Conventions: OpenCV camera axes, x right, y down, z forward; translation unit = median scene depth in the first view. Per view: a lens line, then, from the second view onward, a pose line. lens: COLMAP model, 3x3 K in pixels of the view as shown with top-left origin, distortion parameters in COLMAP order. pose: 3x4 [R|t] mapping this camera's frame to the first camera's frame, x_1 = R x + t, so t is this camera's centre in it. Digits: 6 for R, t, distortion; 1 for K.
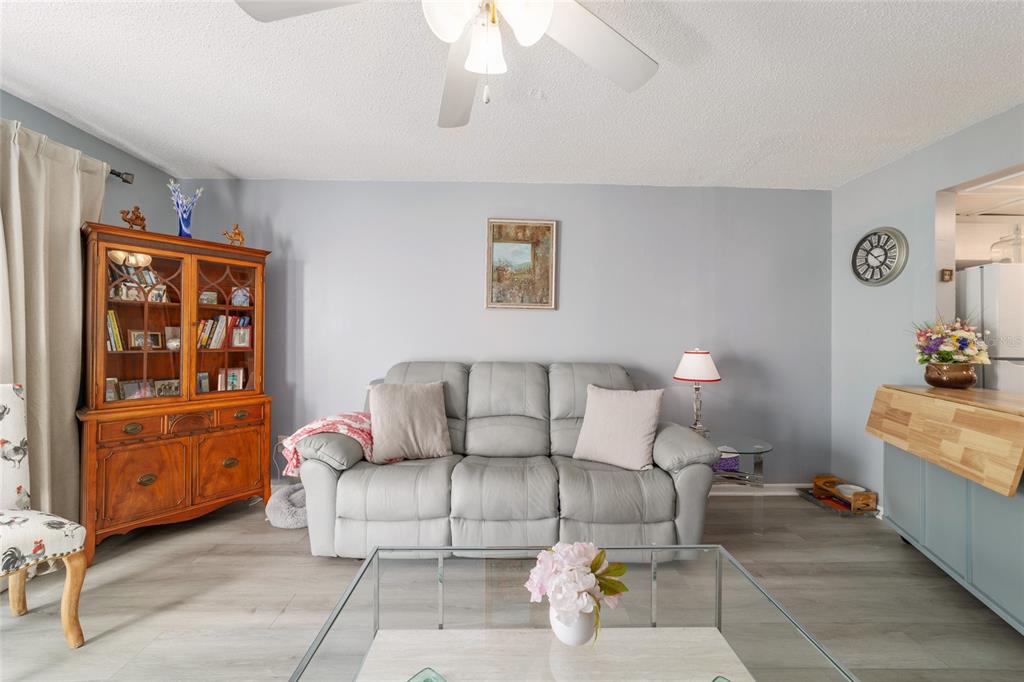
lens RADIAL K [[393.4, 0, 510.1], [0, 393.4, 340.0], [0, 0, 1]] dist [-0.017074, 0.007375]
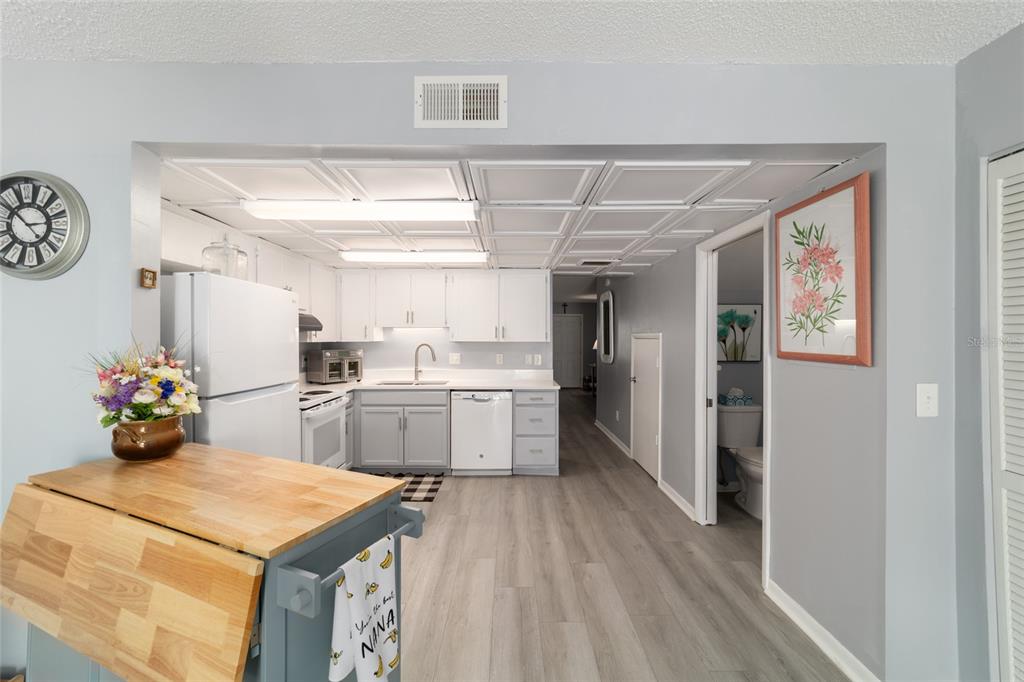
lens RADIAL K [[393.4, 0, 512.7], [0, 393.4, 337.0], [0, 0, 1]] dist [-0.017074, 0.007375]
pose [[0.015322, -0.002267, 0.999880, 0.427415], [-0.002395, 0.999994, 0.002304, -0.064014], [-0.999880, -0.002430, 0.015316, 0.339959]]
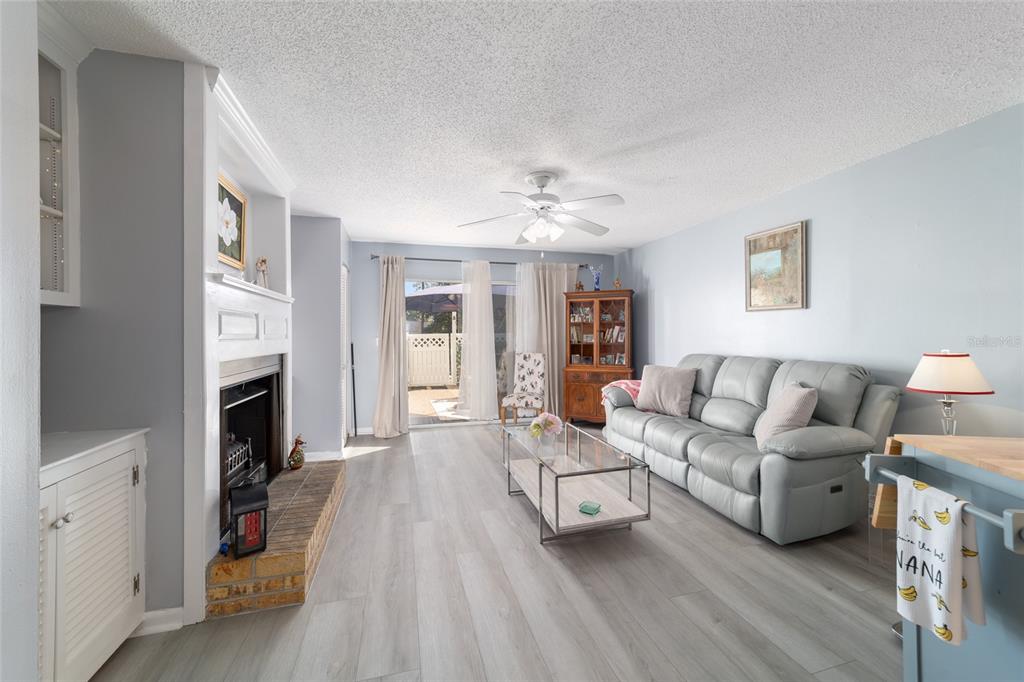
lens RADIAL K [[393.4, 0, 512.1], [0, 393.4, 336.9], [0, 0, 1]] dist [-0.017074, 0.007375]
pose [[0.247065, -0.004366, -0.968989, 1.036260], [0.006055, 0.999977, -0.002962, -0.005394], [0.968980, -0.005135, 0.247086, 0.019057]]
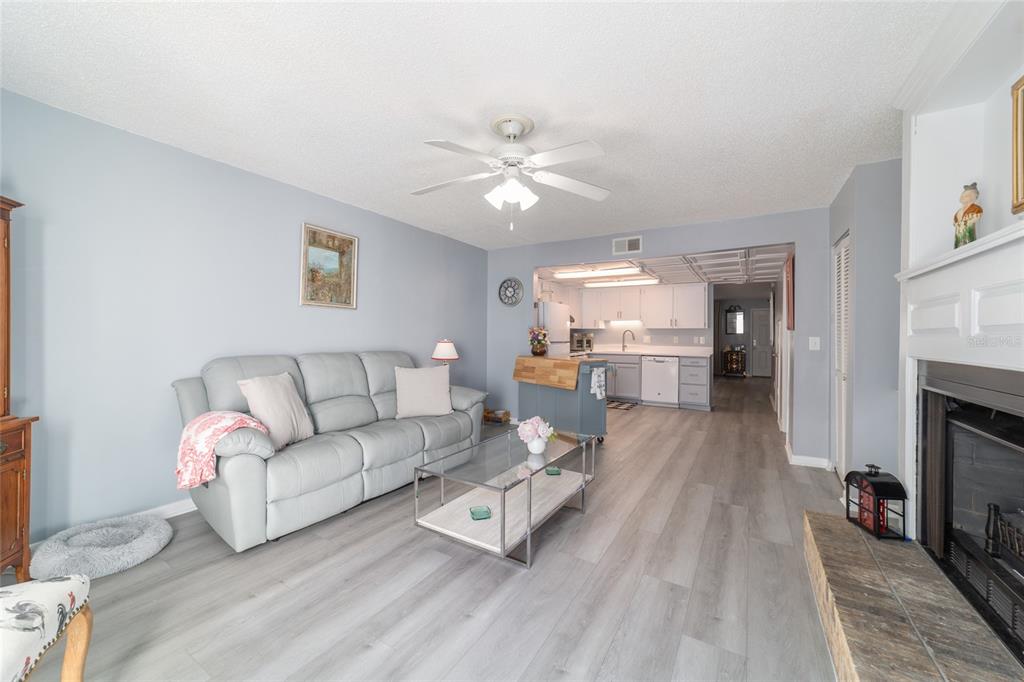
lens RADIAL K [[393.4, 0, 511.8], [0, 393.4, 335.7], [0, 0, 1]] dist [-0.017074, 0.007375]
pose [[0.541953, -0.003548, 0.840401, -0.746005], [-0.004939, 0.999960, 0.007407, -0.006732], [-0.840394, -0.008164, 0.541914, -0.089211]]
